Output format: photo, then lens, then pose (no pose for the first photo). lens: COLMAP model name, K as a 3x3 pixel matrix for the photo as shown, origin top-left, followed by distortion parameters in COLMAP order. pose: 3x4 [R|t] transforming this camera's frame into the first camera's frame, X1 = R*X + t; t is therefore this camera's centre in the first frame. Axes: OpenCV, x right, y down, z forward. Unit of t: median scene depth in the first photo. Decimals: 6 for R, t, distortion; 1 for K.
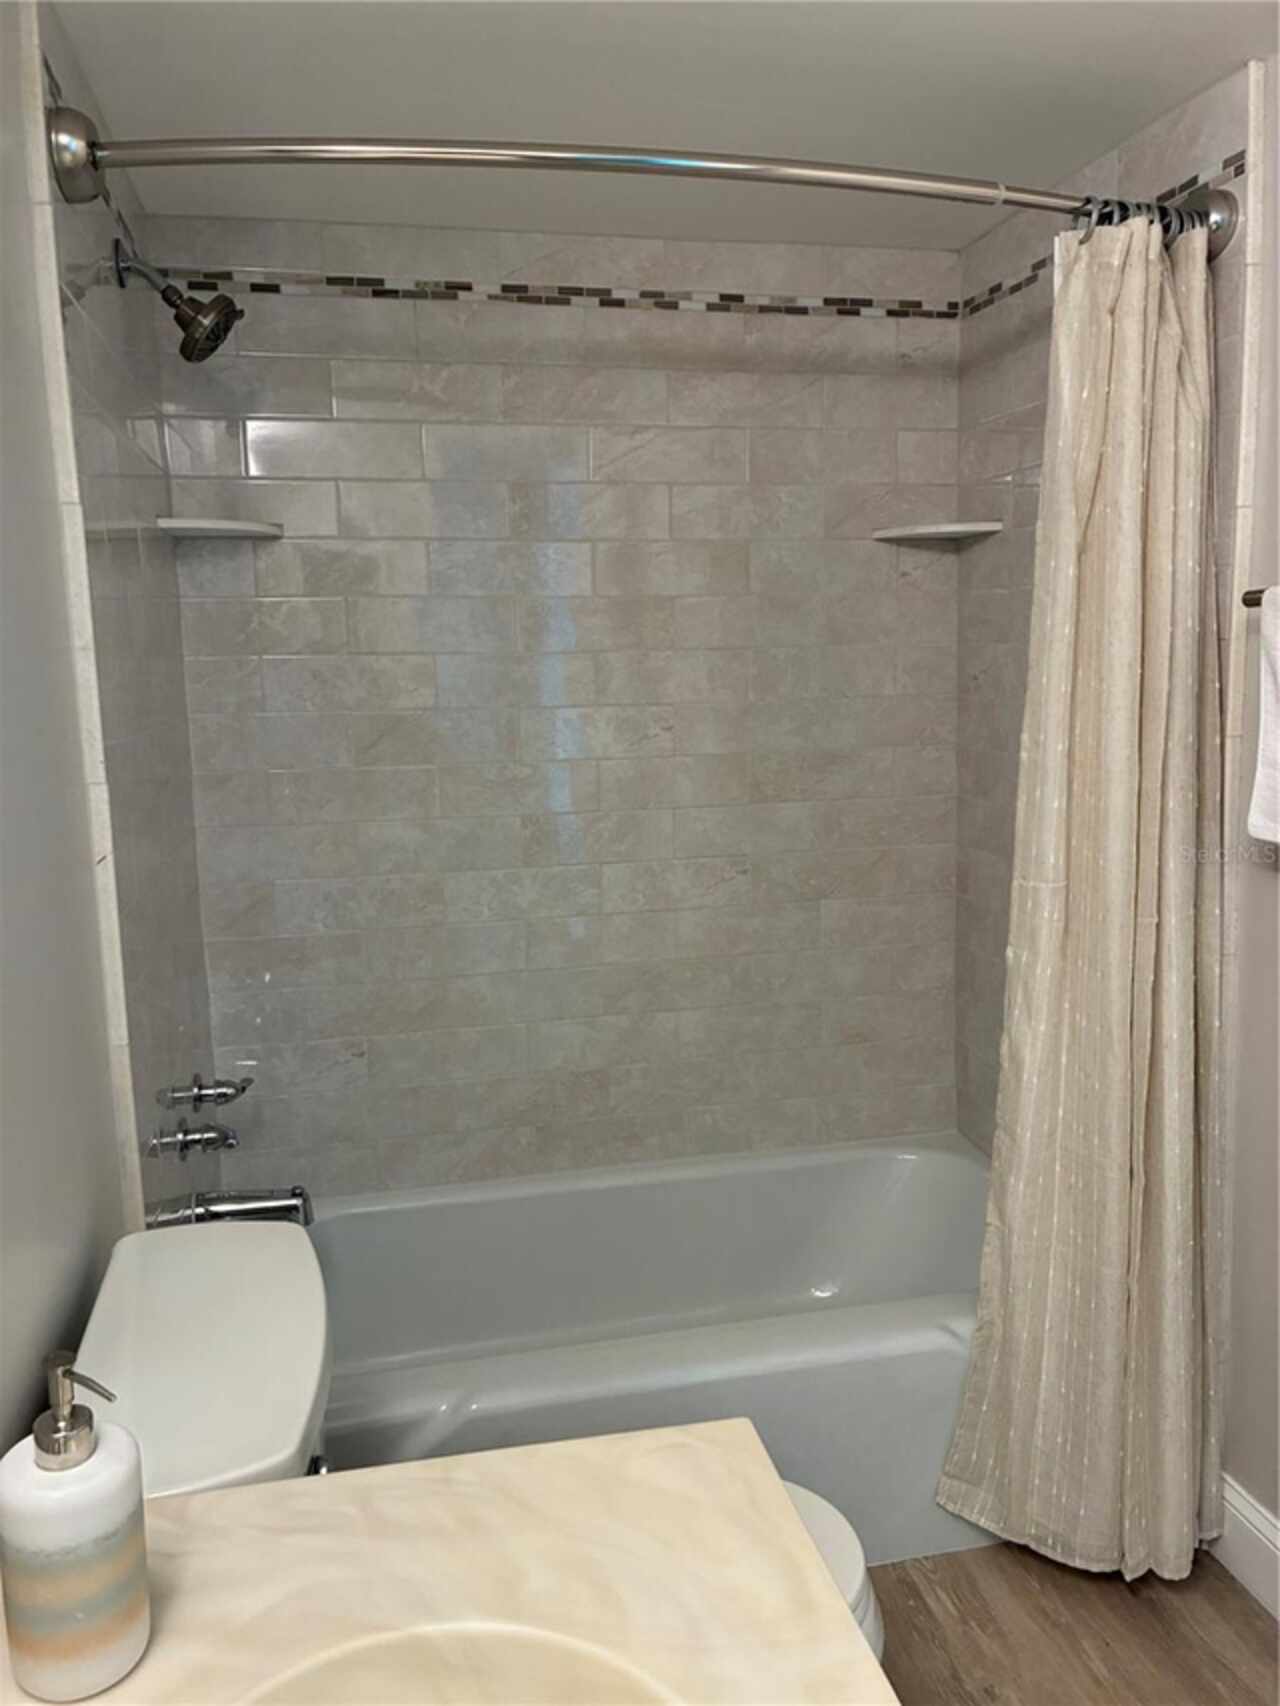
lens RADIAL K [[1293.2, 0, 639.7], [0, 1293.2, 848.1], [0, 0, 1]] dist [0.039065, -0.039894]
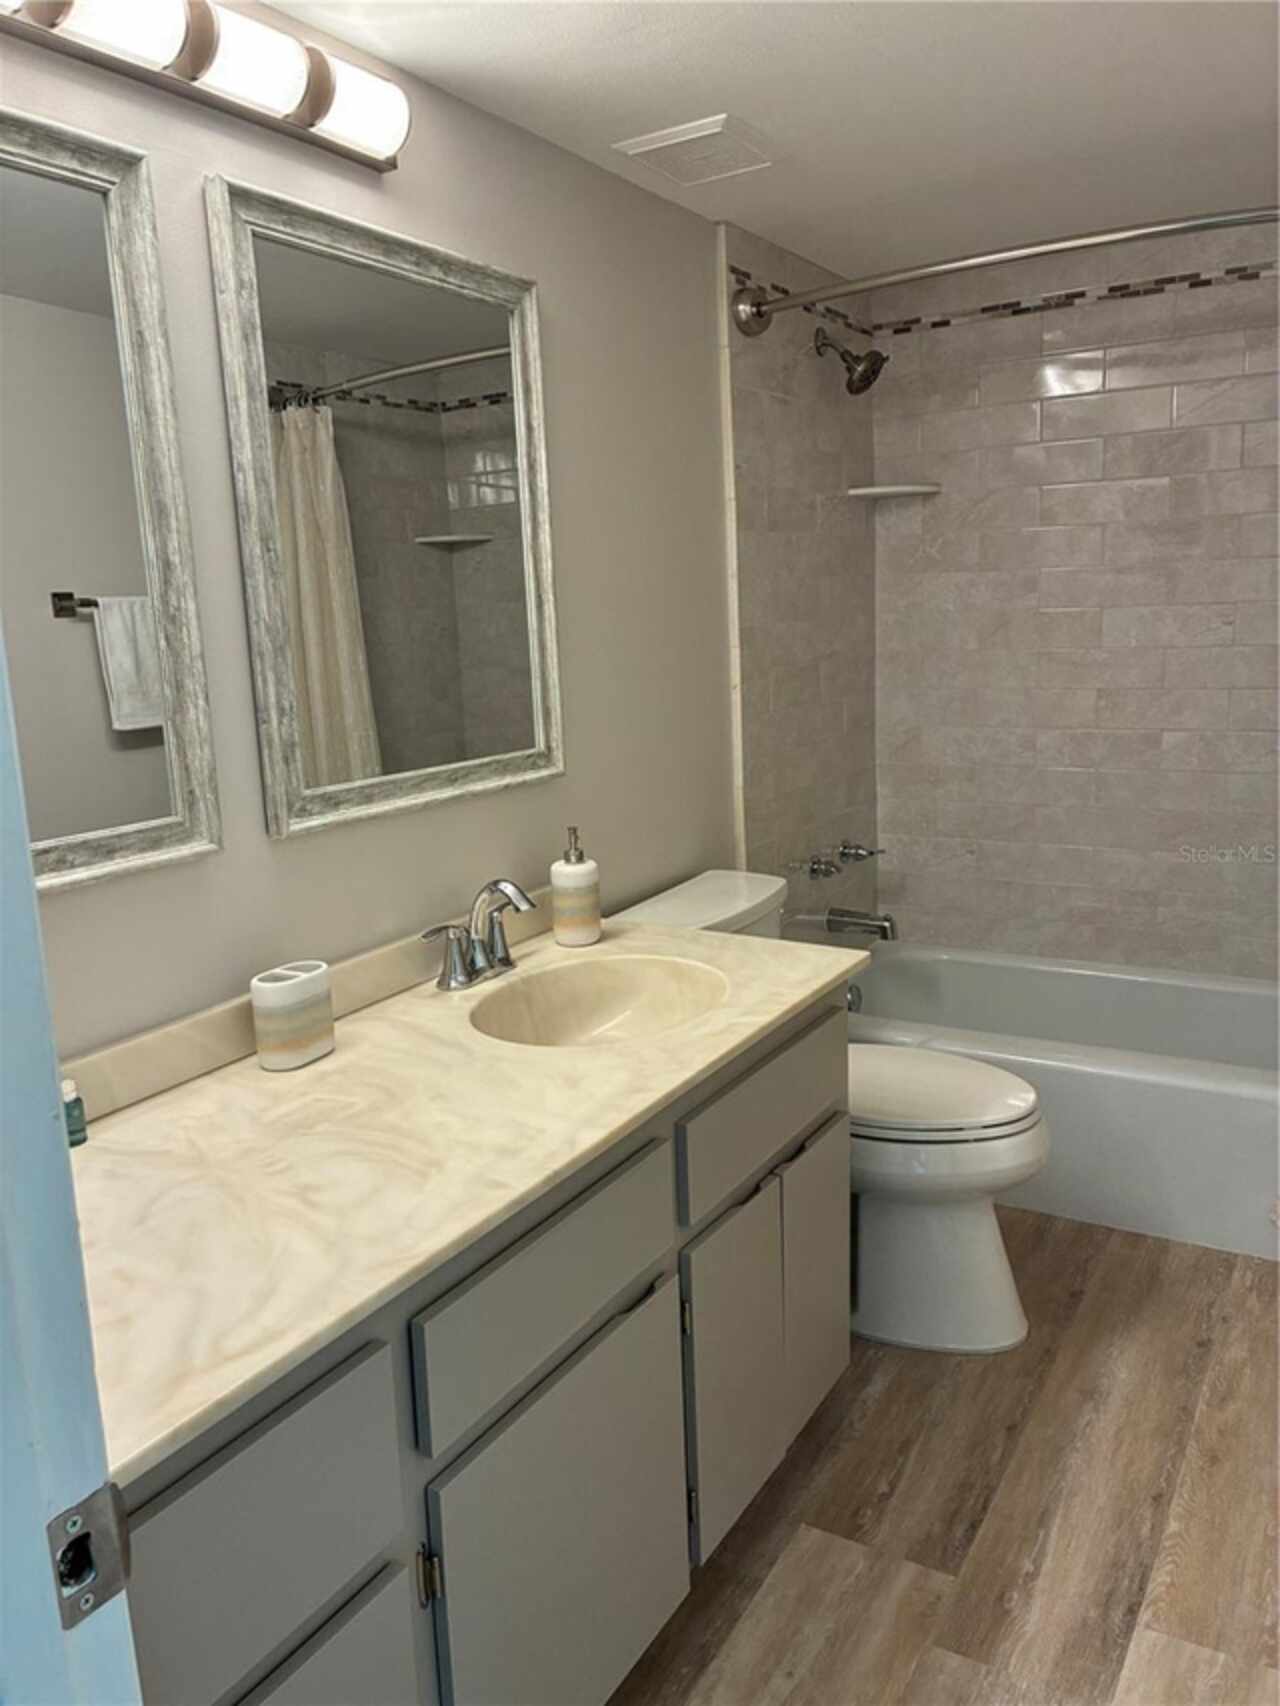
lens RADIAL K [[1293.2, 0, 638.6], [0, 1293.2, 856.6], [0, 0, 1]] dist [0.039065, -0.039894]
pose [[0.725017, 0.122884, -0.677680, 0.518239], [-0.075213, 0.992196, 0.099448, 0.050771], [0.684612, -0.021131, 0.728602, -0.318620]]
